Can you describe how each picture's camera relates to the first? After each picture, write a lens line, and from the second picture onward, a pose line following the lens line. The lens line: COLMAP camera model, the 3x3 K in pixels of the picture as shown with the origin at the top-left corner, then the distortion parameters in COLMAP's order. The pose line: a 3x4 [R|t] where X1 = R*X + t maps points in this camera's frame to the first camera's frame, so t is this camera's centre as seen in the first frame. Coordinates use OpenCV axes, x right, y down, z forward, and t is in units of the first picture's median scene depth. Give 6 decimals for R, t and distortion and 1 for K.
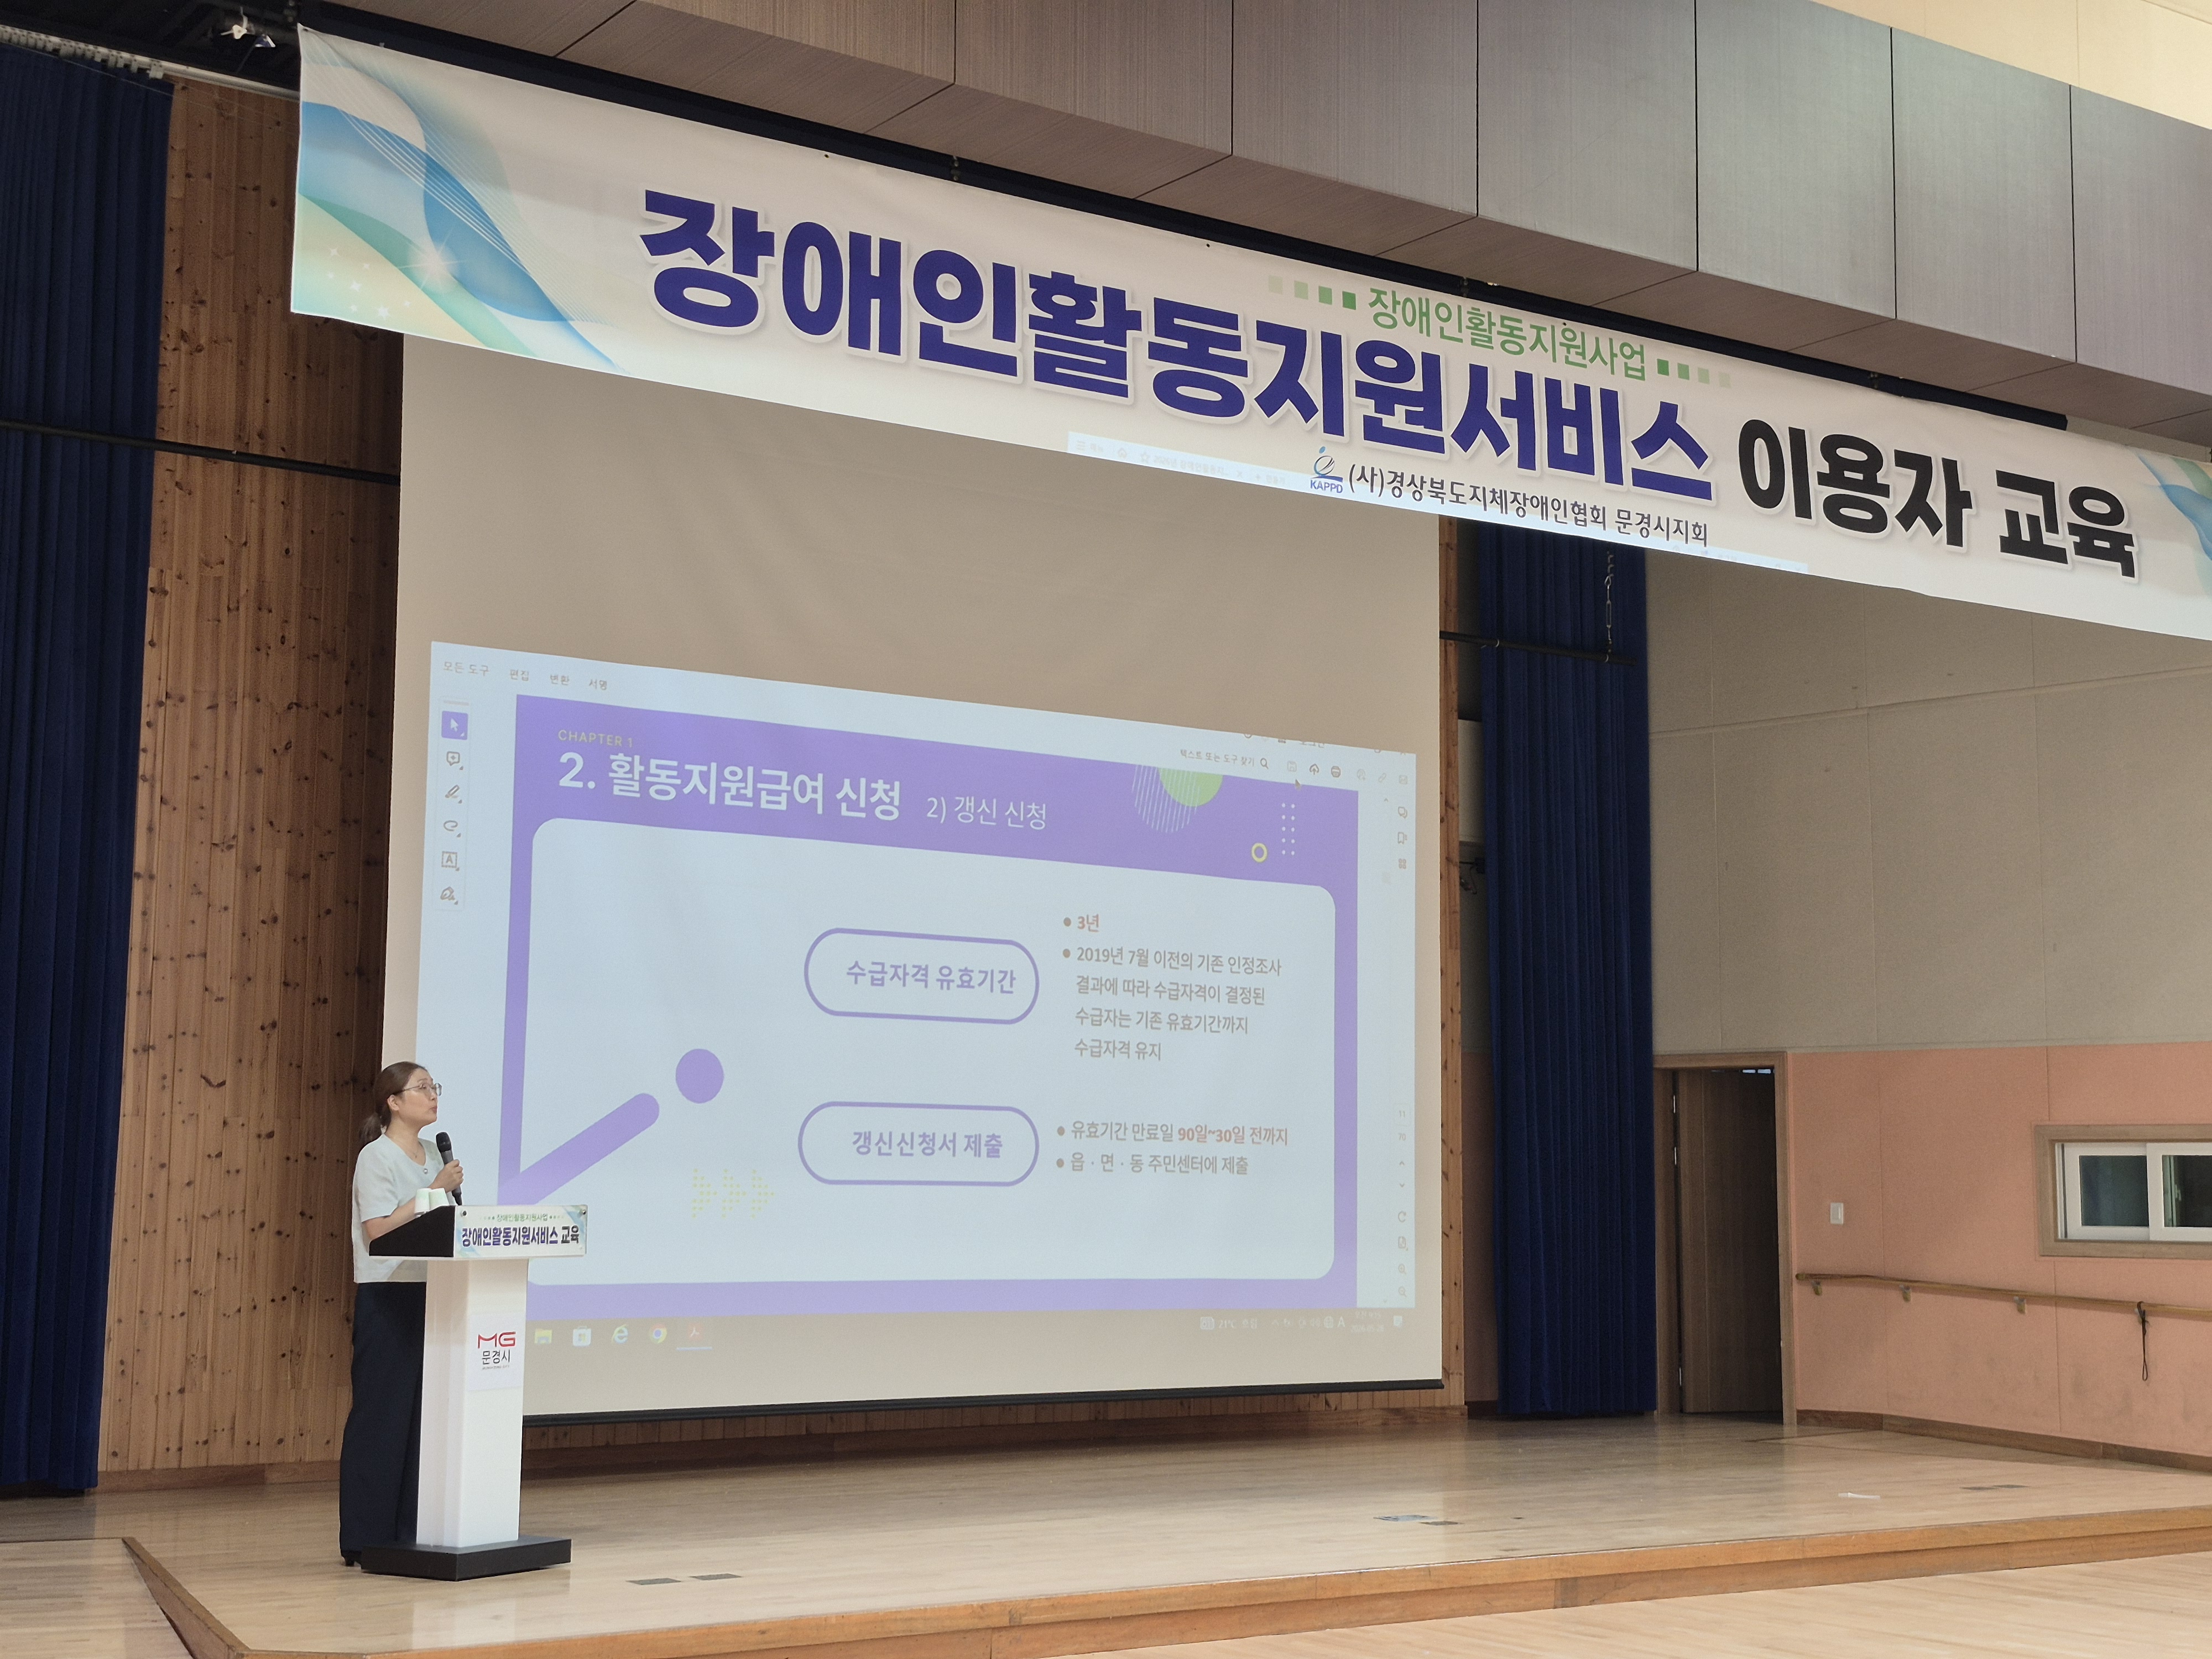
lens RADIAL K [[3021.2, 0, 1115.8], [0, 3021.2, 837.8], [0, 0, 1]] dist [0.234753, -0.582803]
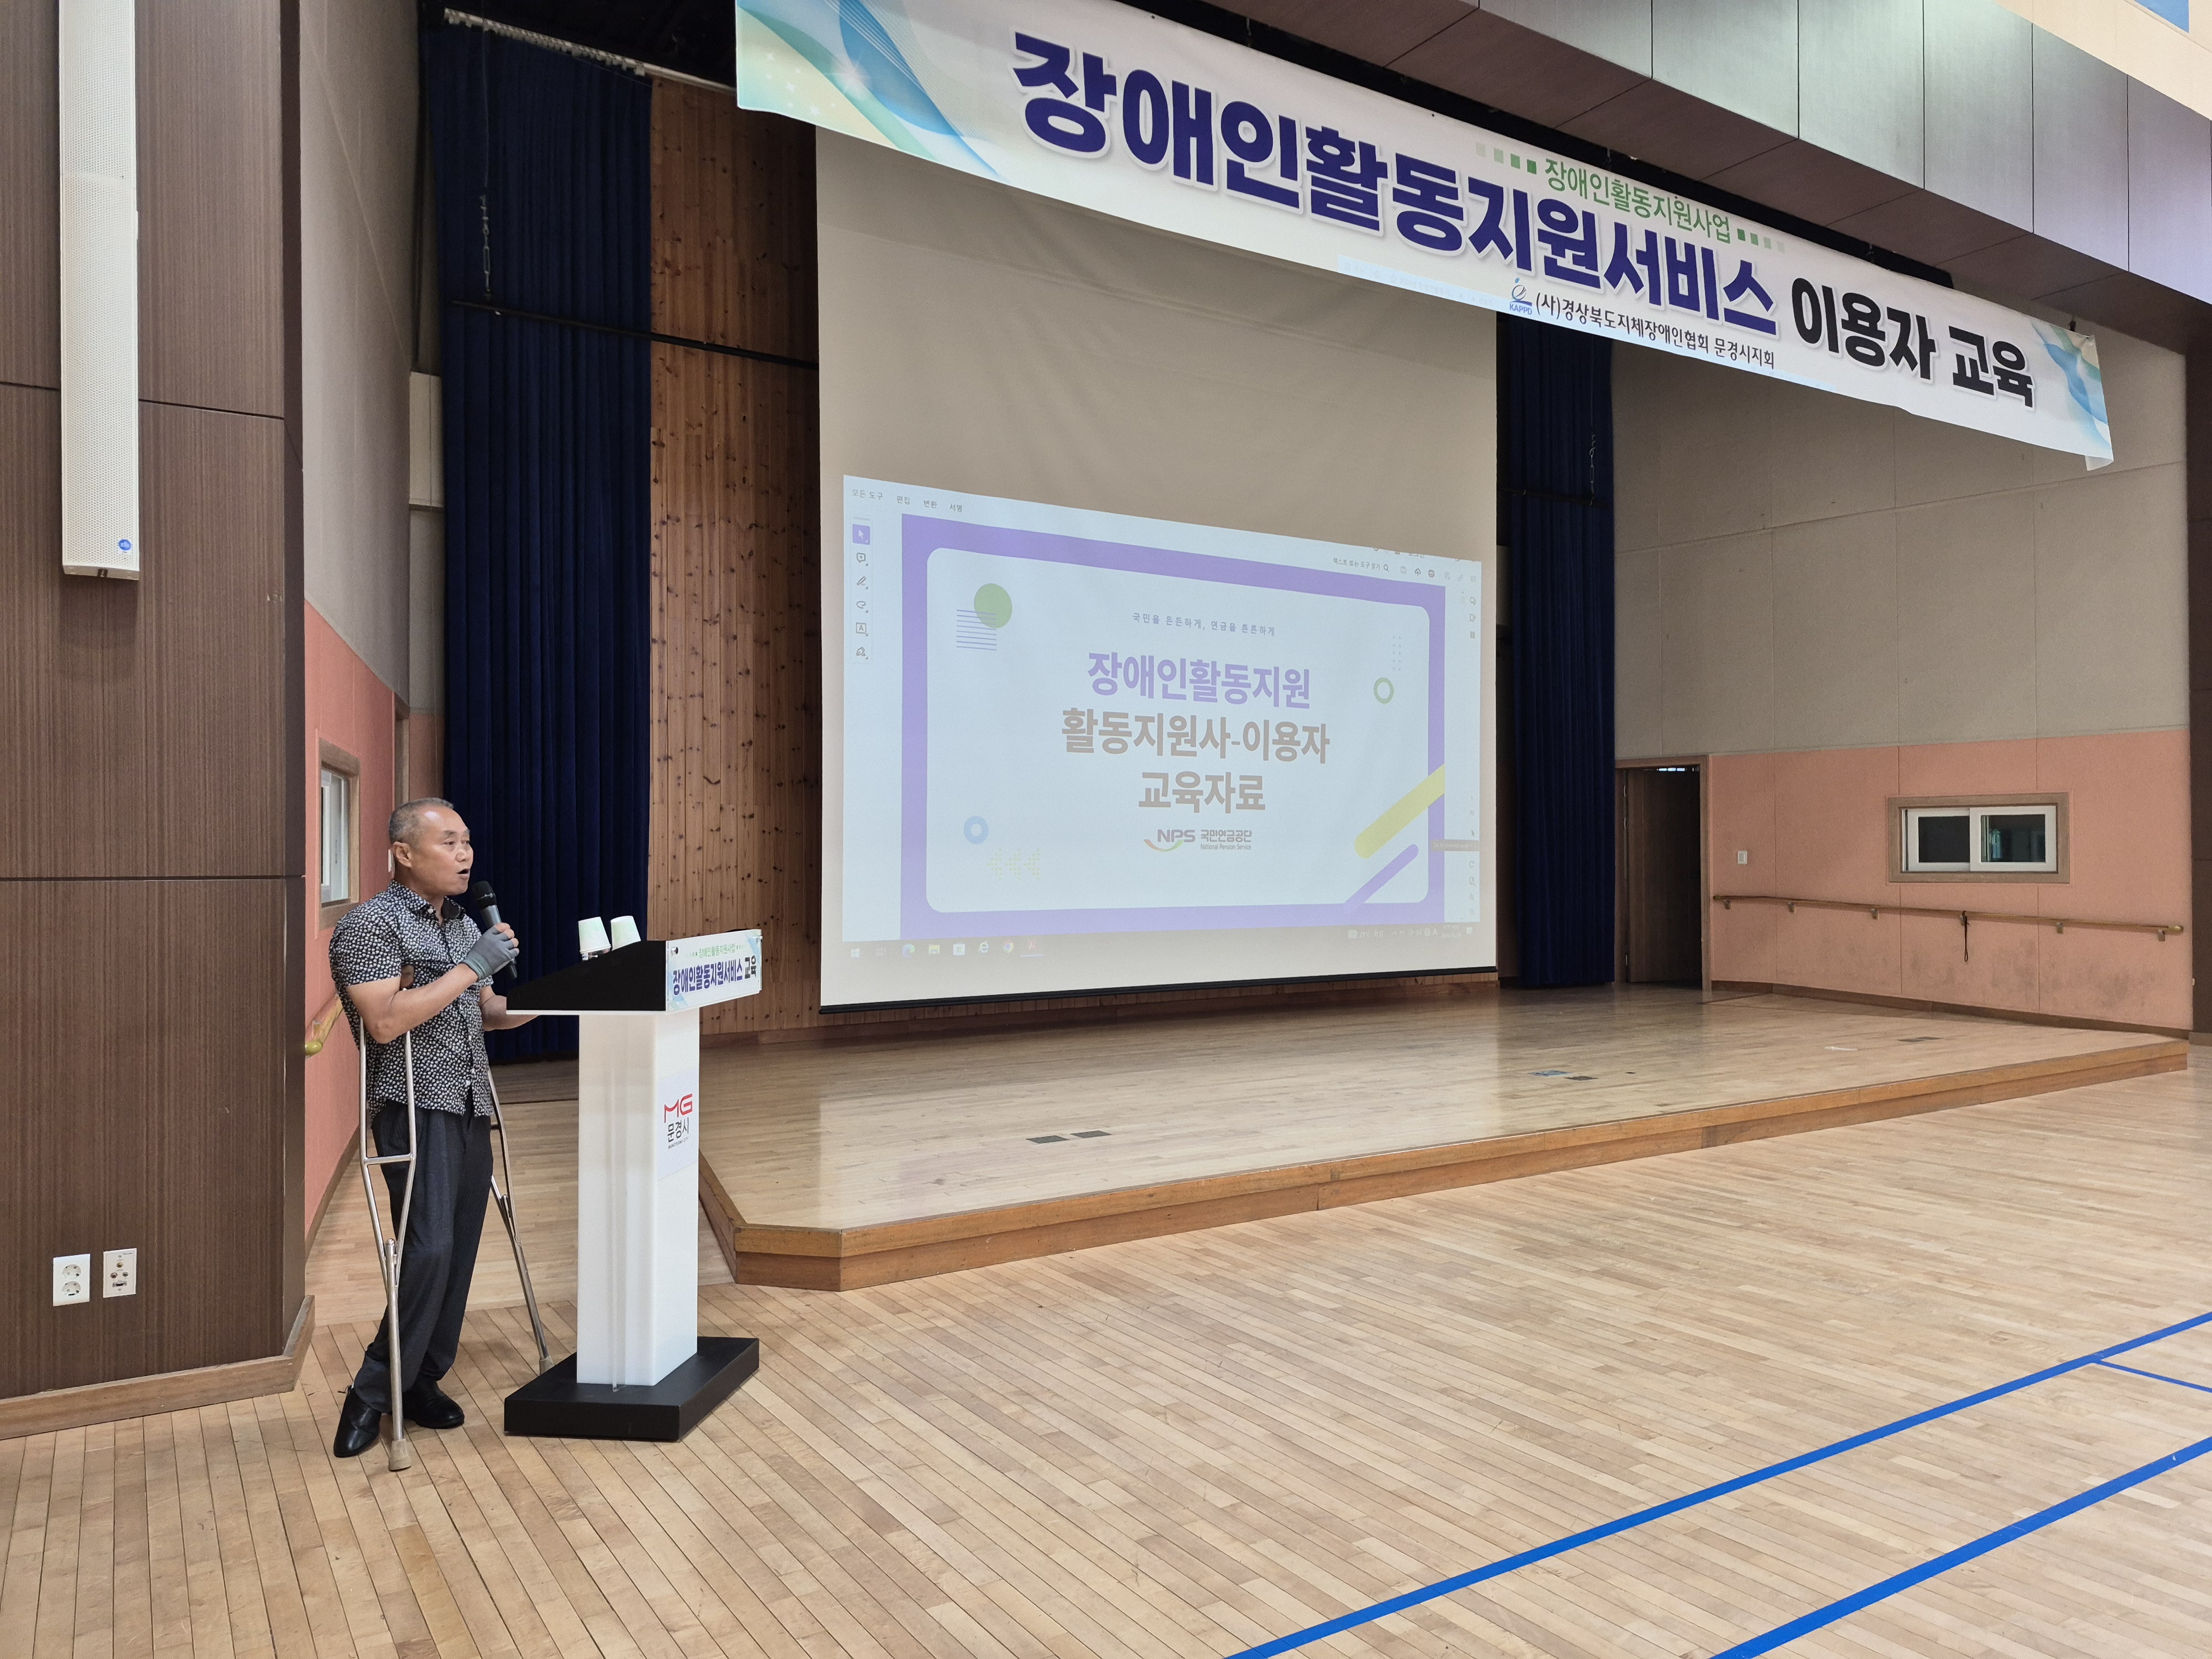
lens RADIAL K [[1519.3, 0, 1101.9], [0, 1519.3, 825.0], [0, 0, 1]] dist [0.164565, -0.252004]
pose [[0.998917, -0.013165, -0.044630, -0.071812], [0.017394, 0.995256, 0.095721, 0.032695], [0.043158, -0.096394, 0.994407, 0.265194]]
